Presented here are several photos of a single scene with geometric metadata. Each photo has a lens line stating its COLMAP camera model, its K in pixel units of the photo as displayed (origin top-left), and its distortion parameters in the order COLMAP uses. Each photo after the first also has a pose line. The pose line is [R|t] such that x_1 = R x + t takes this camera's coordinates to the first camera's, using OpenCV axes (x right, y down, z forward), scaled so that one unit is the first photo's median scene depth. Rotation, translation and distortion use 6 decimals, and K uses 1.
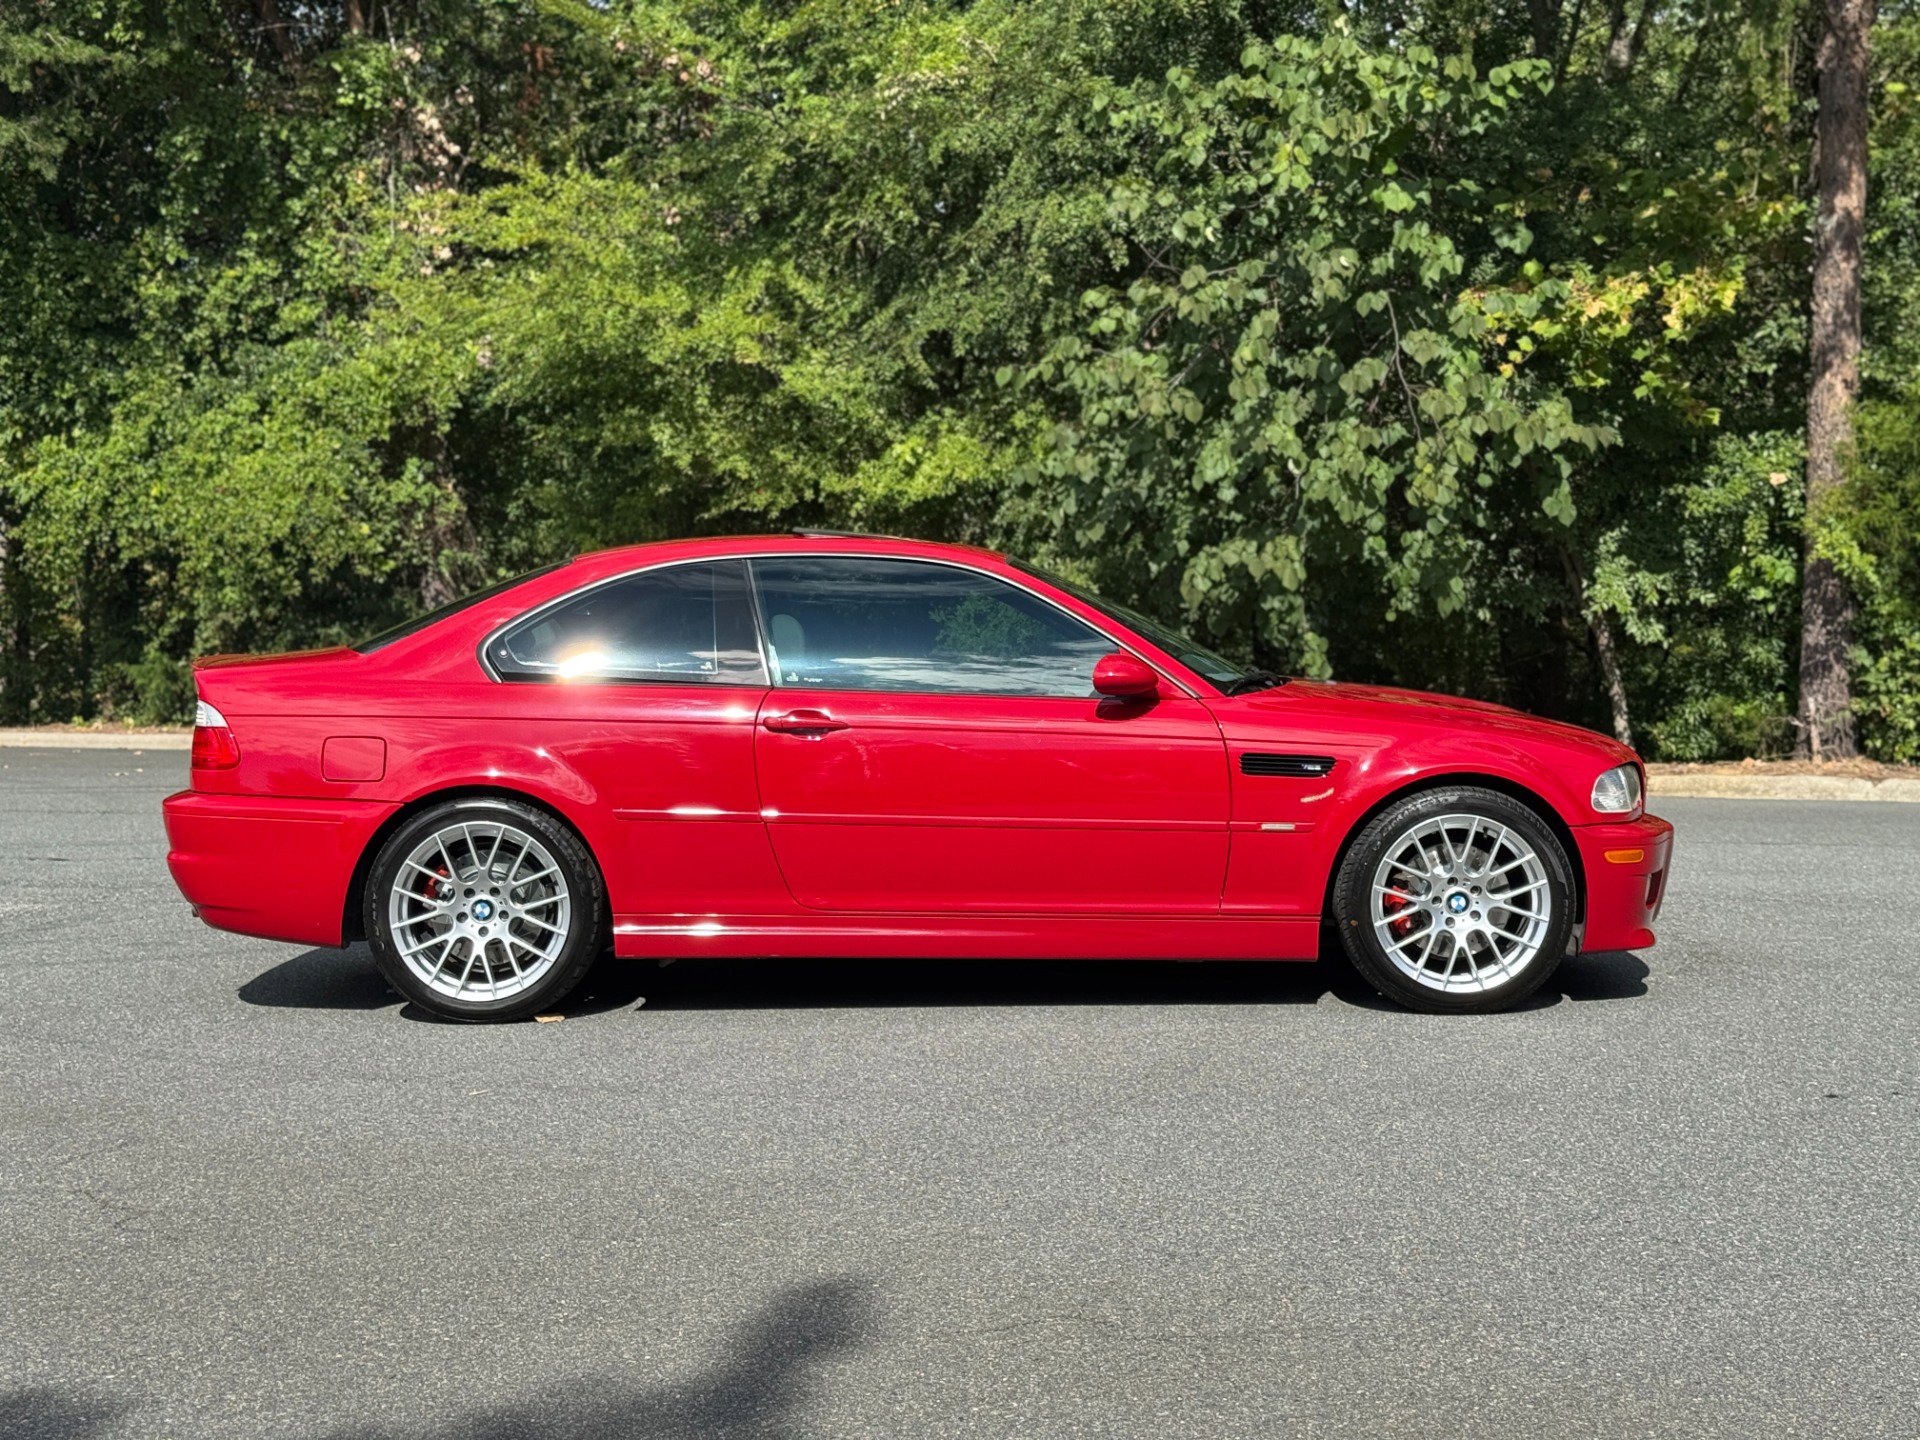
lens RADIAL K [[2669.1, 0, 974.7], [0, 2669.1, 708.5], [0, 0, 1]] dist [0.135691, 0.000000]
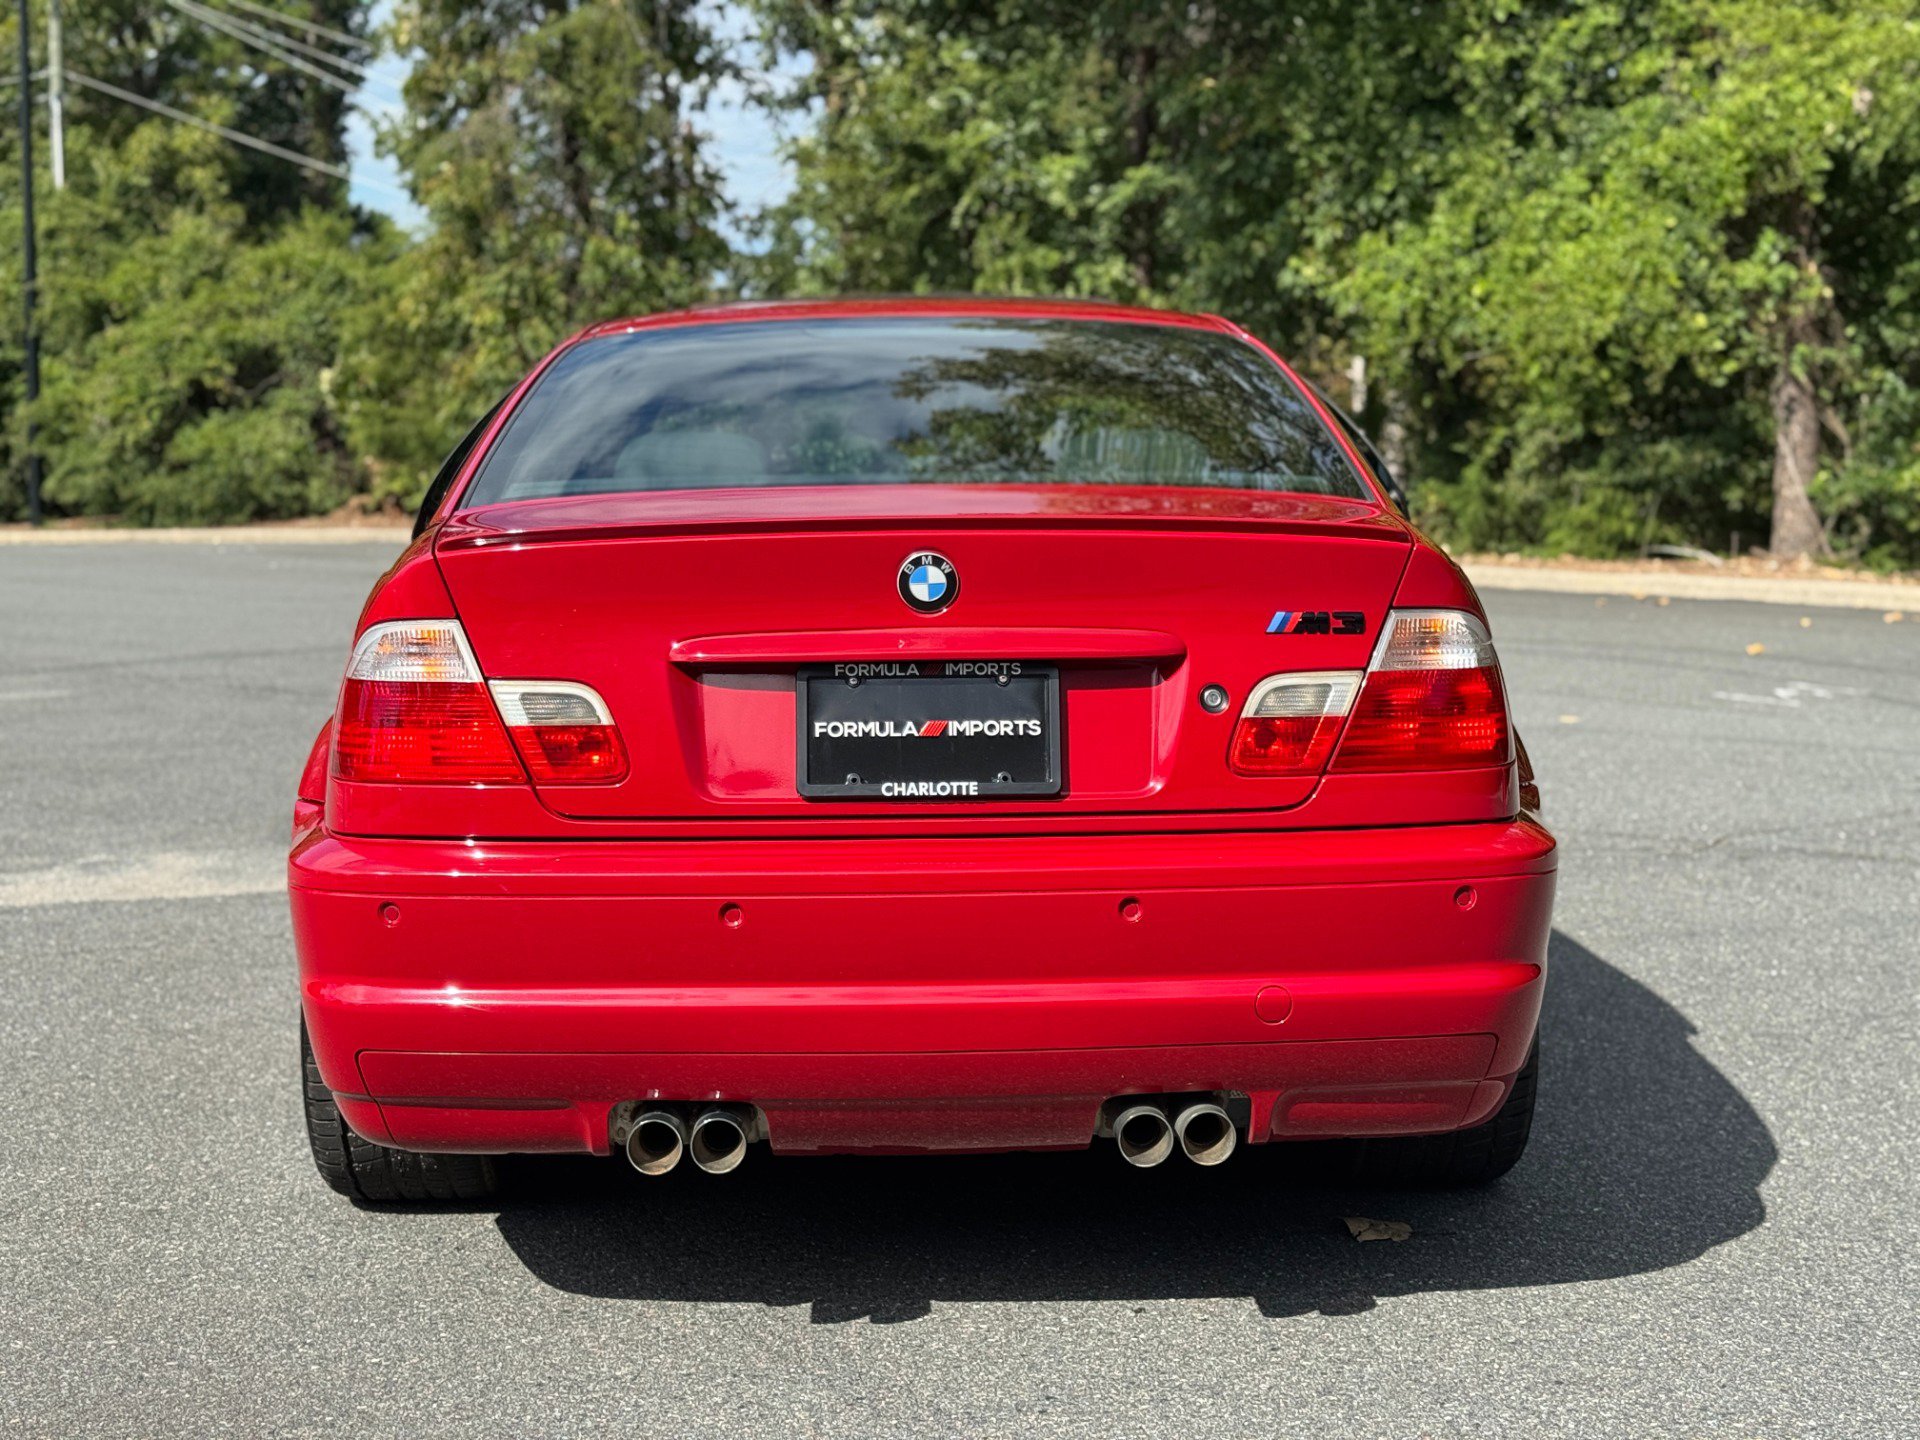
lens RADIAL K [[2669.1, 0, 960.9], [0, 2669.1, 718.3], [0, 0, 1]] dist [0.135691, 0.000000]
pose [[0.862144, 0.054797, -0.503691, 0.003669], [-0.018857, 0.996916, 0.076179, -0.004563], [0.506312, -0.056179, 0.860519, 0.161323]]
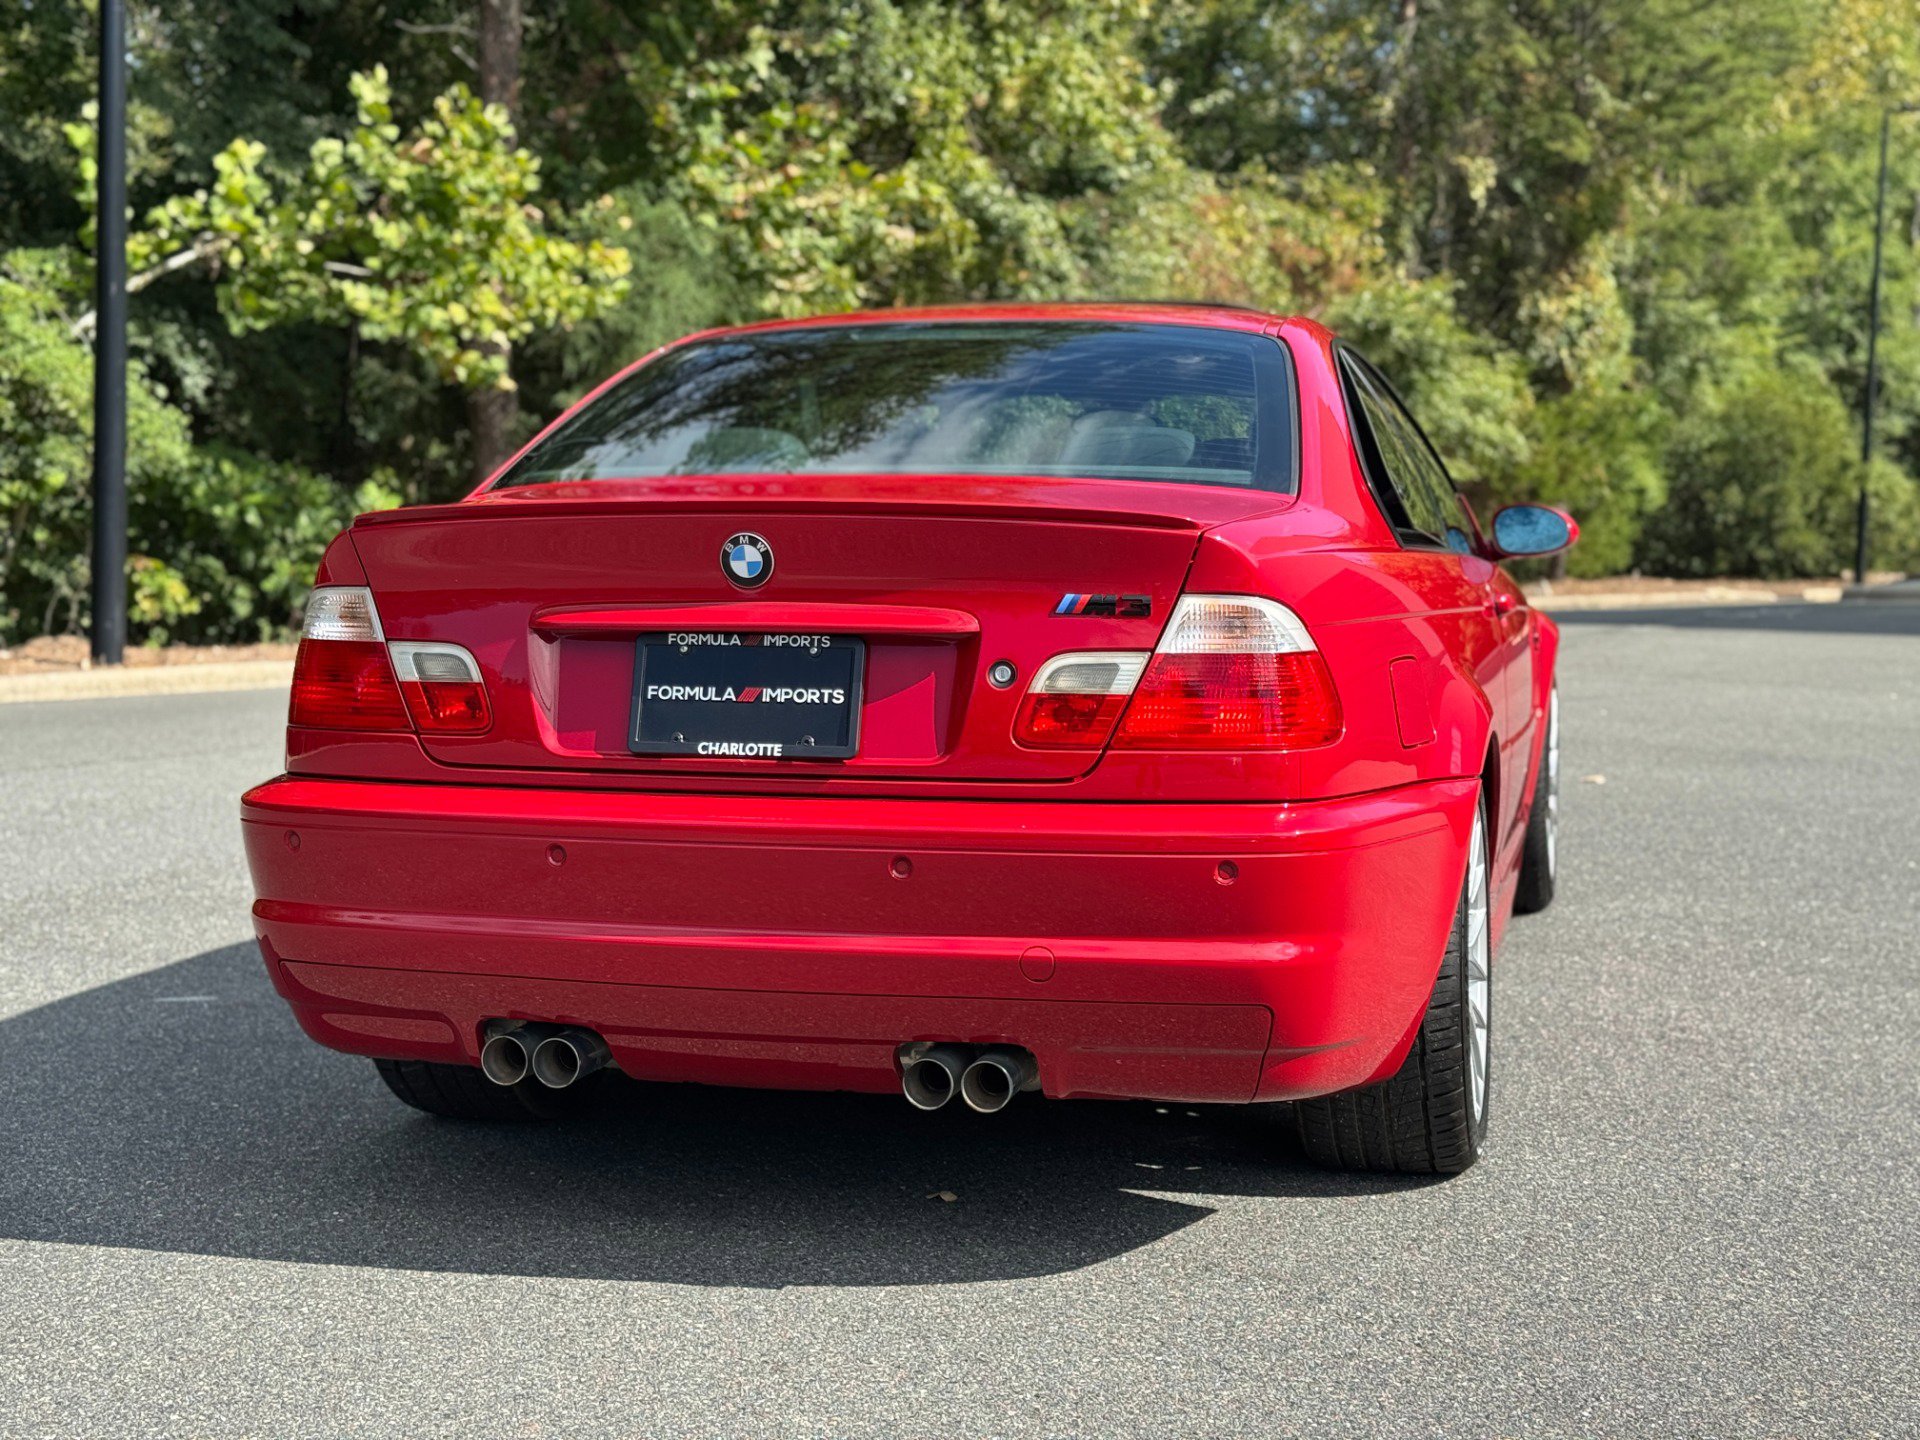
lens RADIAL K [[2669.1, 0, 967.3], [0, 2669.1, 734.6], [0, 0, 1]] dist [0.135691, 0.000000]
pose [[0.684606, 0.077481, -0.724784, 0.047774], [-0.031550, 0.996552, 0.076733, -0.003279], [0.728230, -0.029665, 0.684690, 0.183444]]
